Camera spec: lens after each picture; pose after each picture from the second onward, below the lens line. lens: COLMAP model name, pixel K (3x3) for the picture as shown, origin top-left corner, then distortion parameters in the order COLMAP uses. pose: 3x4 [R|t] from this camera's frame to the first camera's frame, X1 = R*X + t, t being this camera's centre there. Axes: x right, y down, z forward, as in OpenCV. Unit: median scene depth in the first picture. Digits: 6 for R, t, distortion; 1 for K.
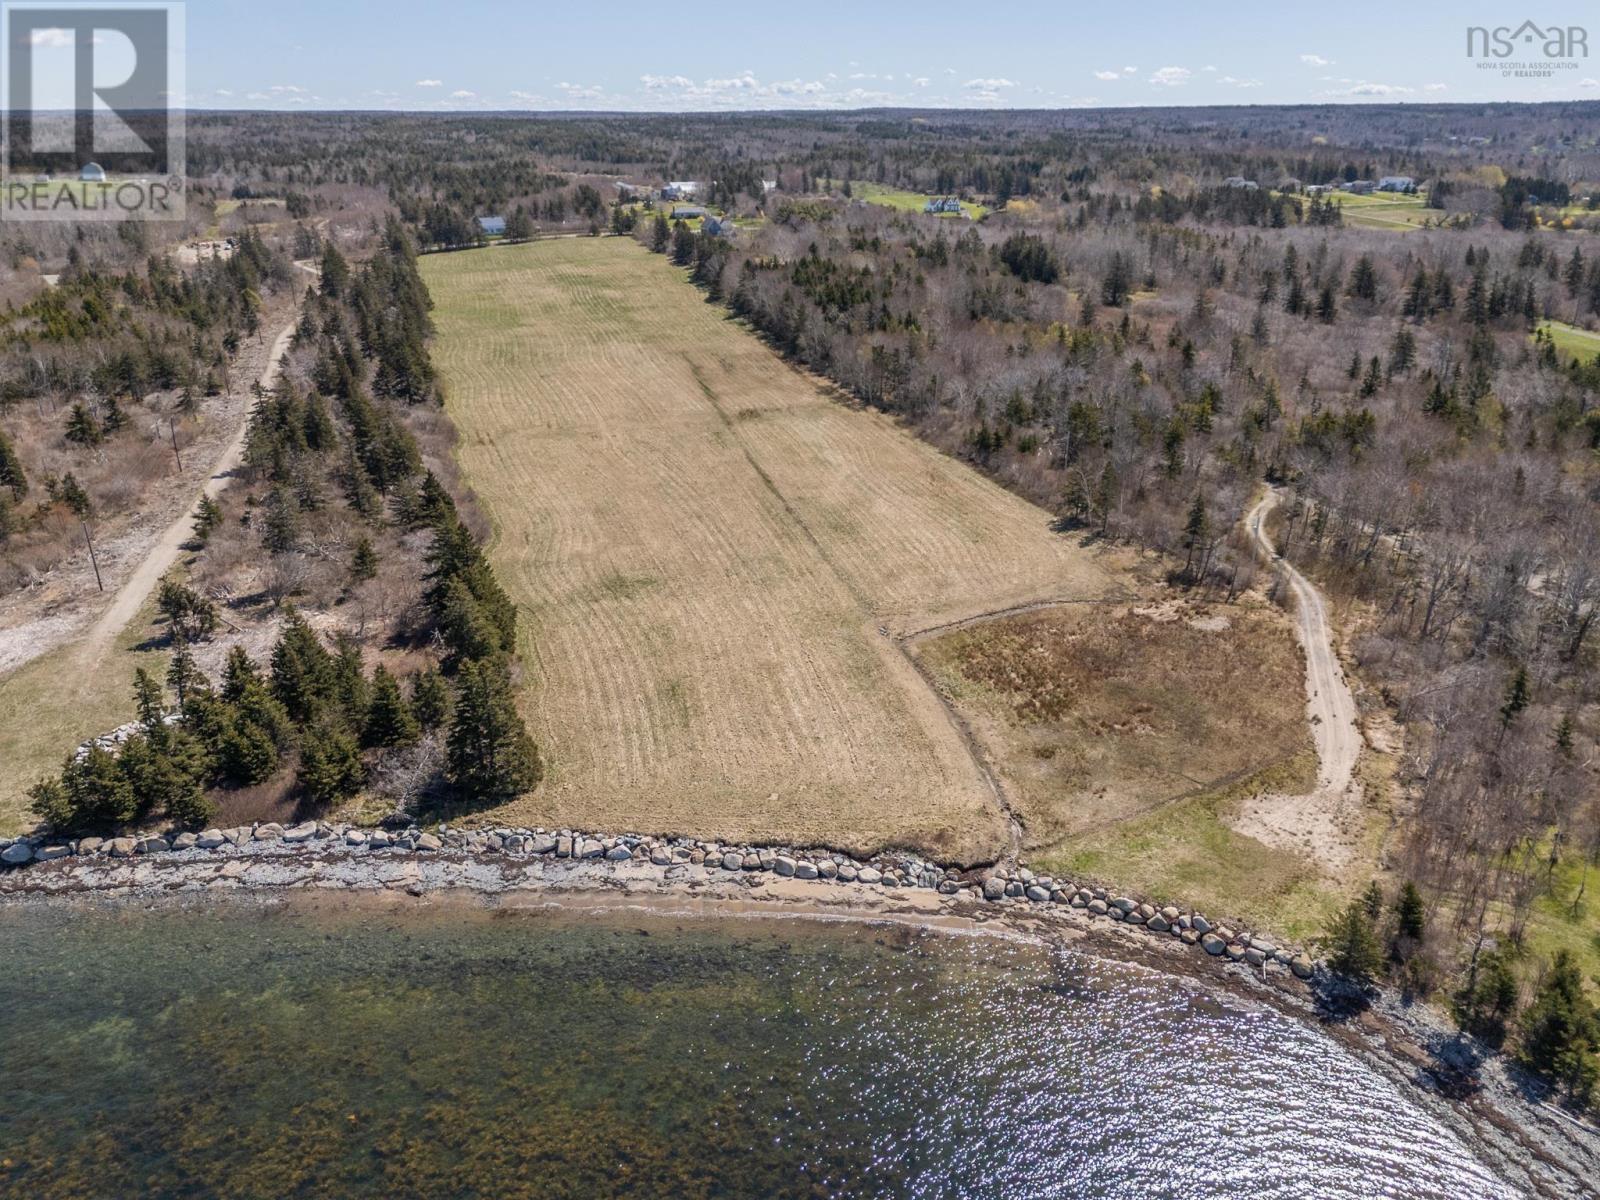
lens RADIAL K [[1167.6, 0, 800.0], [0, 1167.6, 600.0], [0, 0, 1]] dist [0.061025, -0.044140]
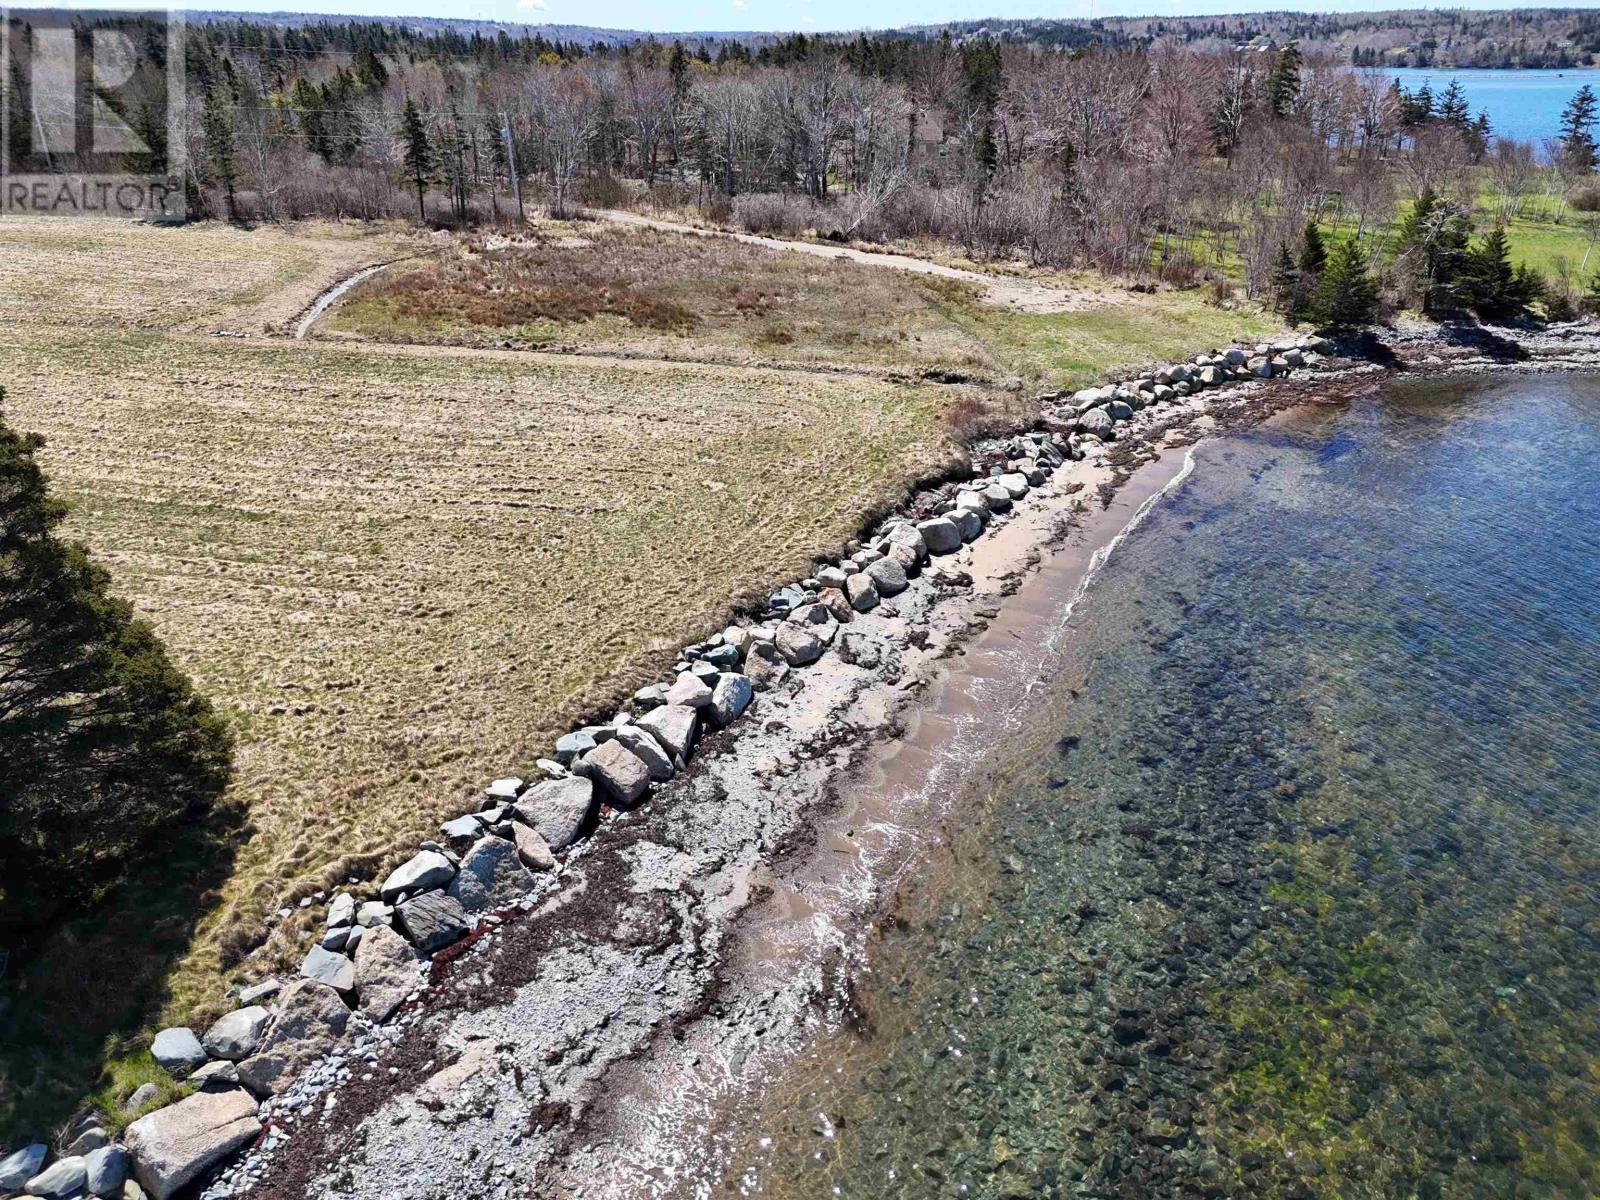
lens RADIAL K [[1167.6, 0, 800.0], [0, 1167.6, 600.0], [0, 0, 1]] dist [0.061025, -0.044140]
pose [[0.383693, -0.385805, 0.839008, -0.343726], [0.349241, 0.901692, 0.254915, 0.095530], [-0.854875, 0.195207, 0.480712, 0.683310]]
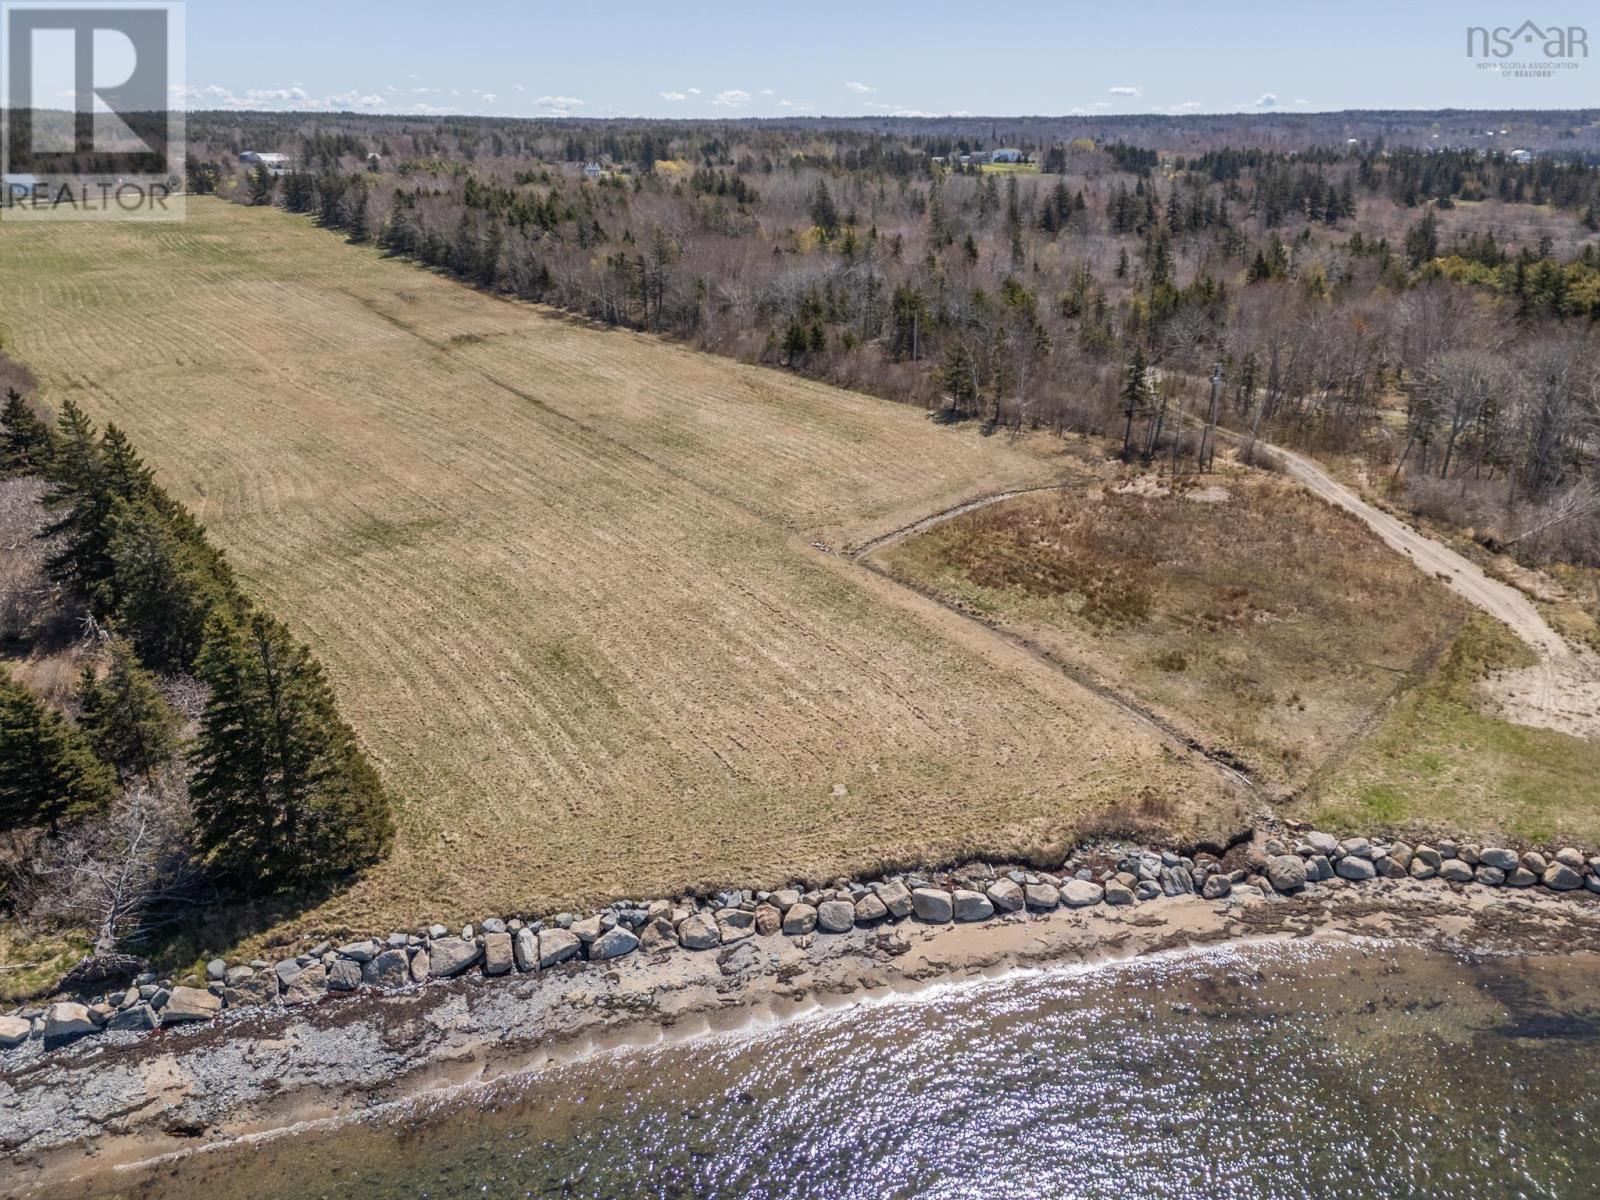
lens RADIAL K [[1174.5, 0, 800.0], [0, 1174.5, 600.0], [0, 0, 1]] dist [0.052382, -0.037109]
pose [[0.945907, -0.115329, 0.303249, -0.180007], [0.119476, 0.992825, 0.004909, 0.062943], [-0.301639, 0.031587, 0.952899, 0.403681]]
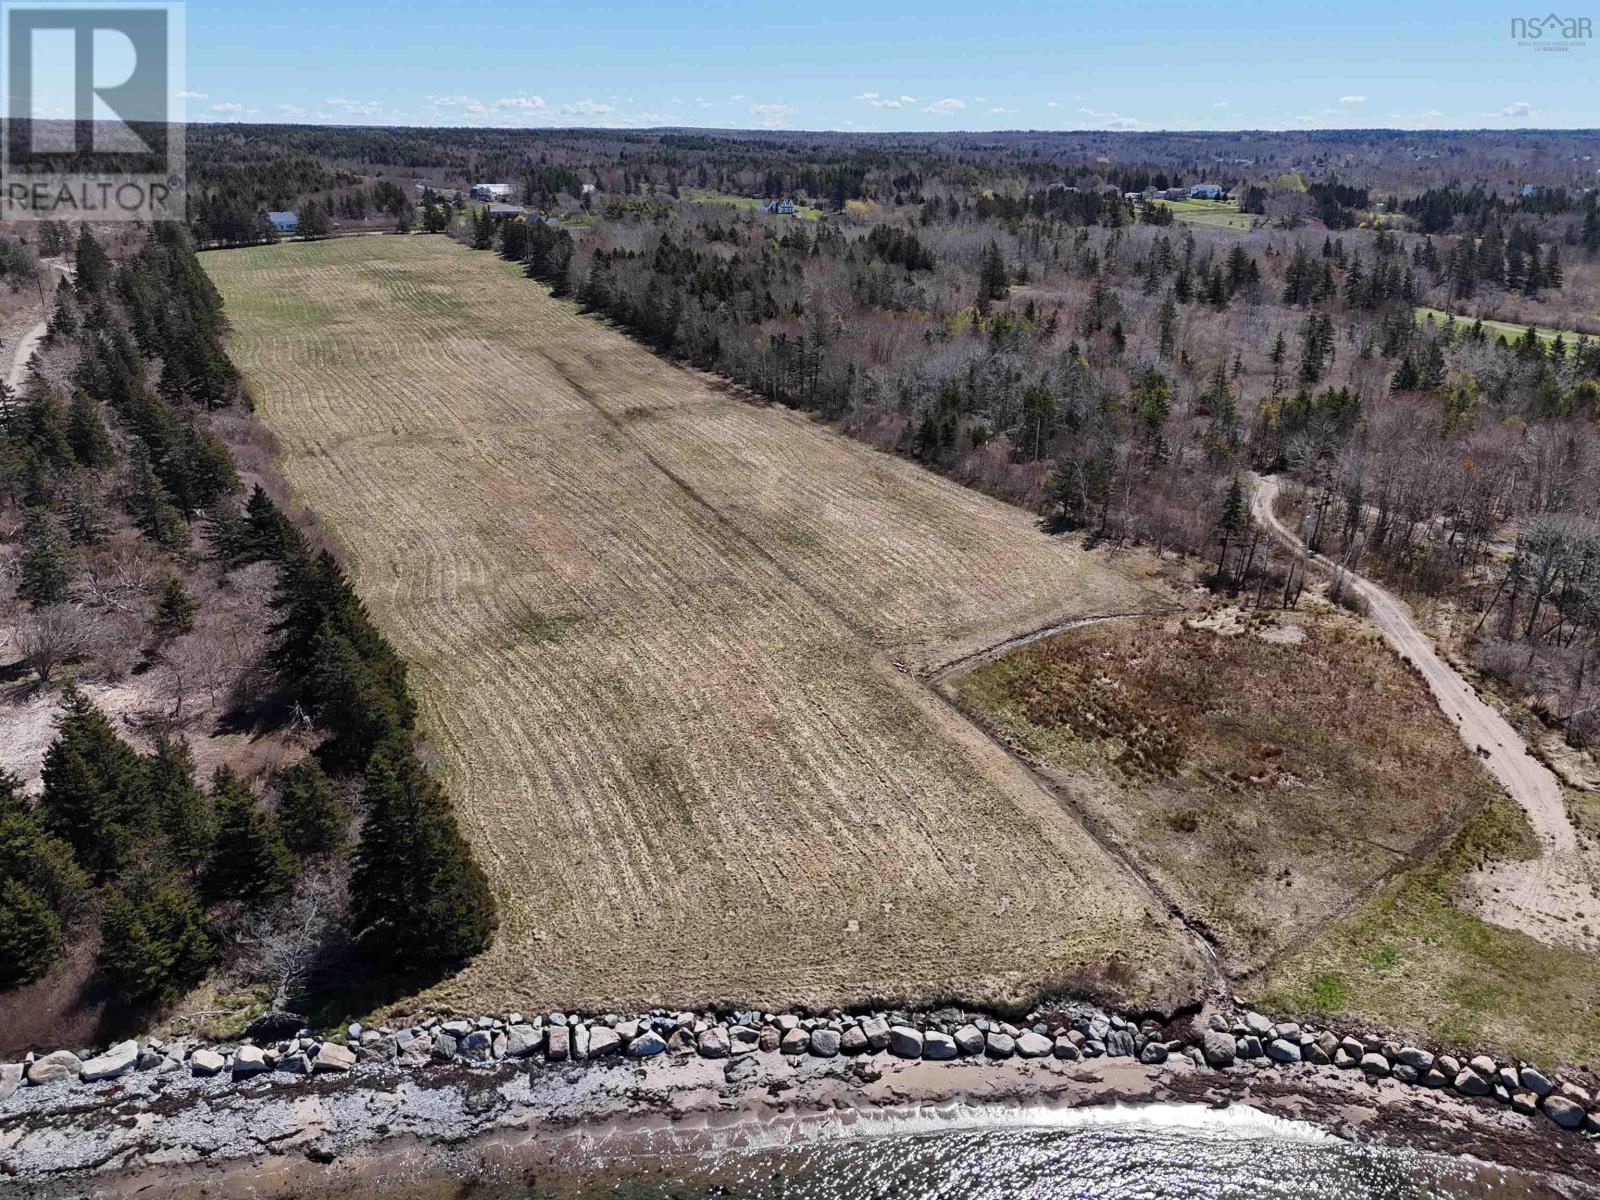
lens RADIAL K [[1167.6, 0, 800.0], [0, 1167.6, 600.0], [0, 0, 1]] dist [0.061025, -0.044140]
pose [[0.986242, -0.048306, 0.158092, -0.134826], [0.050887, 0.998628, -0.012317, -0.013693], [-0.157280, 0.020192, 0.987348, 0.284337]]
